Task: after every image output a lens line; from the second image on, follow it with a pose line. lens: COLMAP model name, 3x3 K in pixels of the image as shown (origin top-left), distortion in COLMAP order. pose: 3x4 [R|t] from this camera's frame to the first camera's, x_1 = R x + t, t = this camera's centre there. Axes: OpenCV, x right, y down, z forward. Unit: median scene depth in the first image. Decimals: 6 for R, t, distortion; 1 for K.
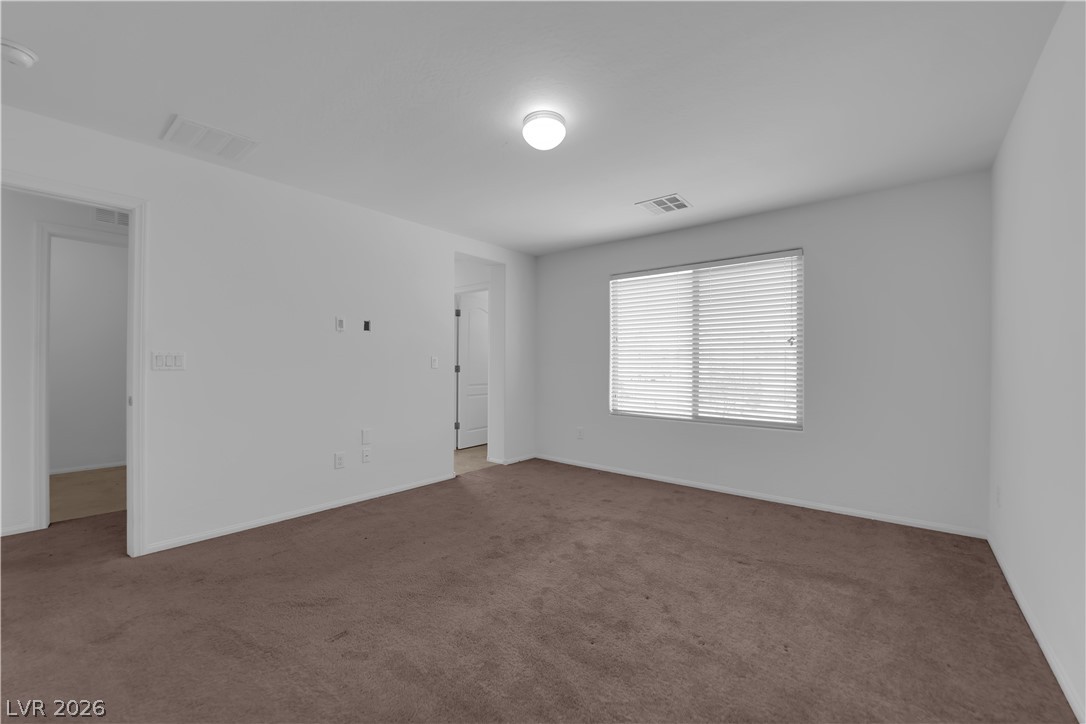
lens RADIAL K [[437.7, 0, 538.4], [0, 437.7, 363.7], [0, 0, 1]] dist [-0.008842, -0.004118]
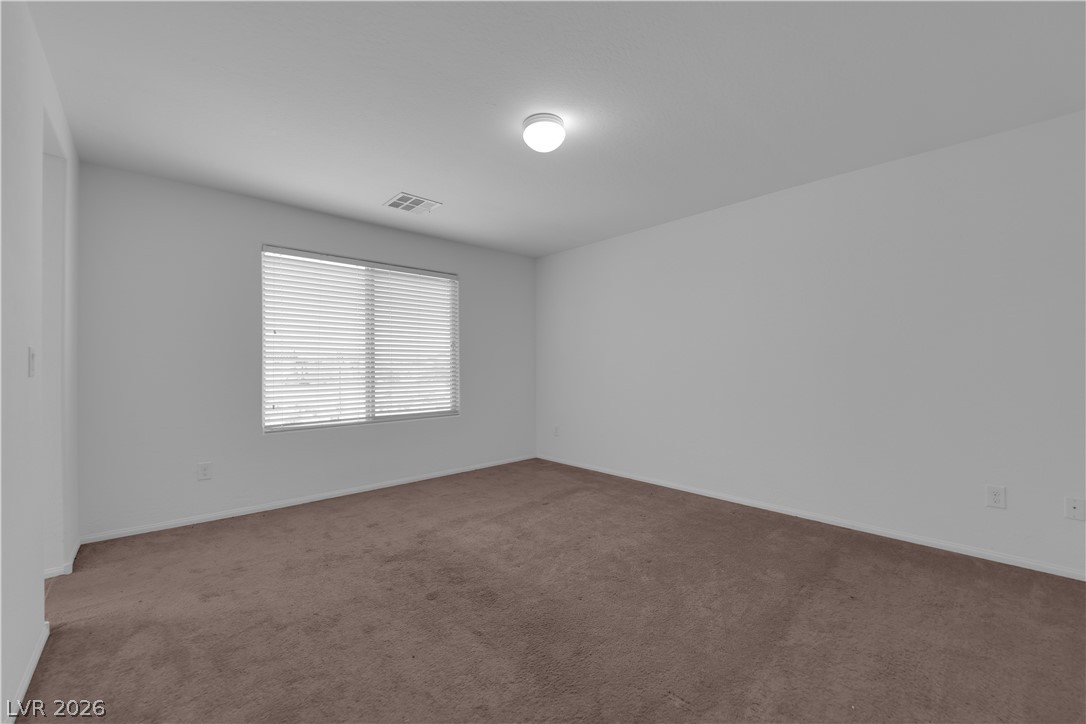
lens RADIAL K [[437.7, 0, 538.4], [0, 437.7, 363.7], [0, 0, 1]] dist [-0.008842, -0.004118]
pose [[0.133190, -0.001674, 0.991089, -0.663167], [0.001335, 0.999998, 0.001510, -0.001268], [-0.991090, 0.001122, 0.133192, 0.586266]]
